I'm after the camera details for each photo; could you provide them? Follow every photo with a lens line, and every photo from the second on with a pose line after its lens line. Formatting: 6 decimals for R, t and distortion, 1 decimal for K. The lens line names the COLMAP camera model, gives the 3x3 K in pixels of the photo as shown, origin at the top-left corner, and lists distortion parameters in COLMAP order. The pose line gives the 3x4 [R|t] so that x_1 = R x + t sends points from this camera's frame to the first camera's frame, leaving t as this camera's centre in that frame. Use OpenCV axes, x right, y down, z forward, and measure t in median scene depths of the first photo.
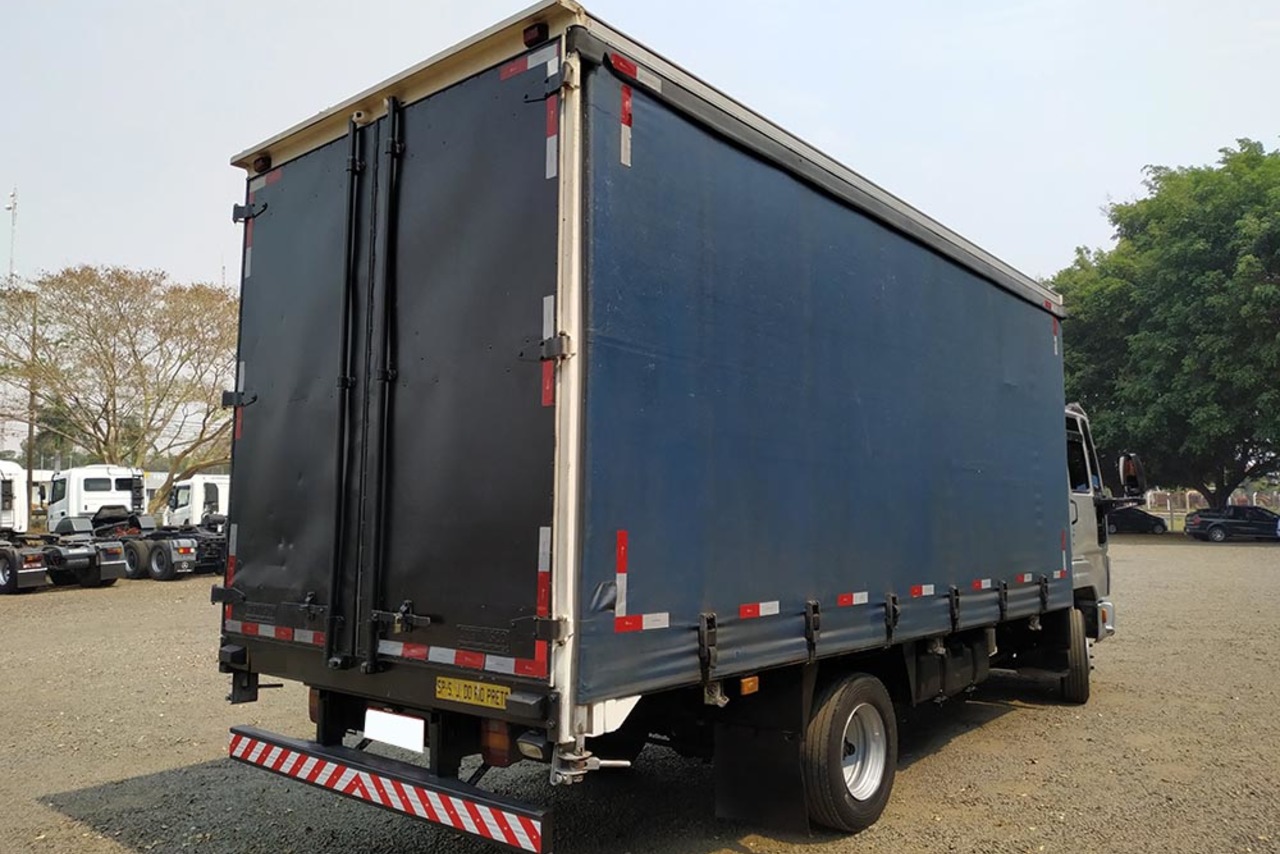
lens RADIAL K [[953.6, 0, 573.7], [0, 953.6, 426.1], [0, 0, 1]] dist [0.002254, -0.007226]
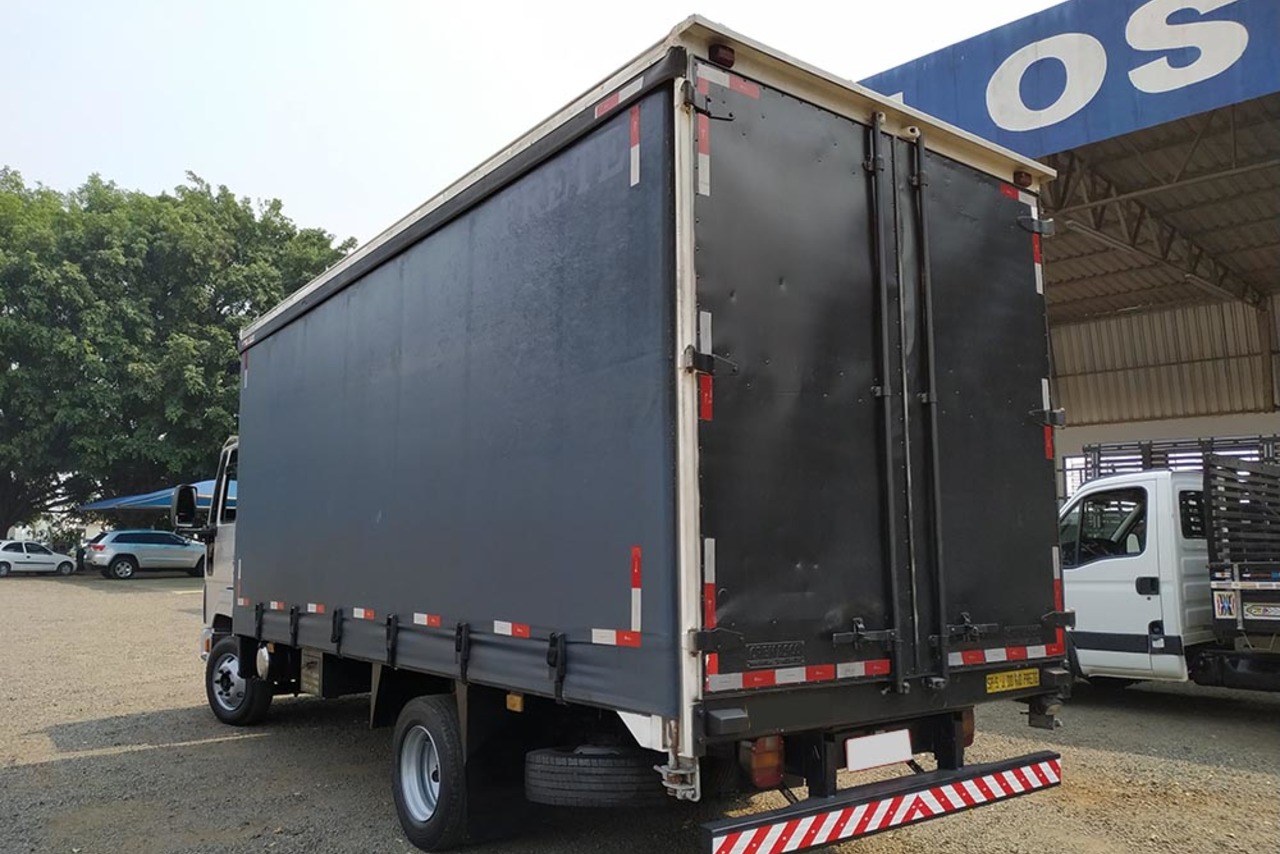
lens RADIAL K [[953.6, 0, 573.7], [0, 953.6, 426.1], [0, 0, 1]] dist [0.002254, -0.007226]
pose [[0.226770, 0.119246, 0.966621, -1.301818], [-0.113466, 0.988953, -0.095381, 0.120793], [-0.967316, -0.088049, 0.237795, 1.140047]]
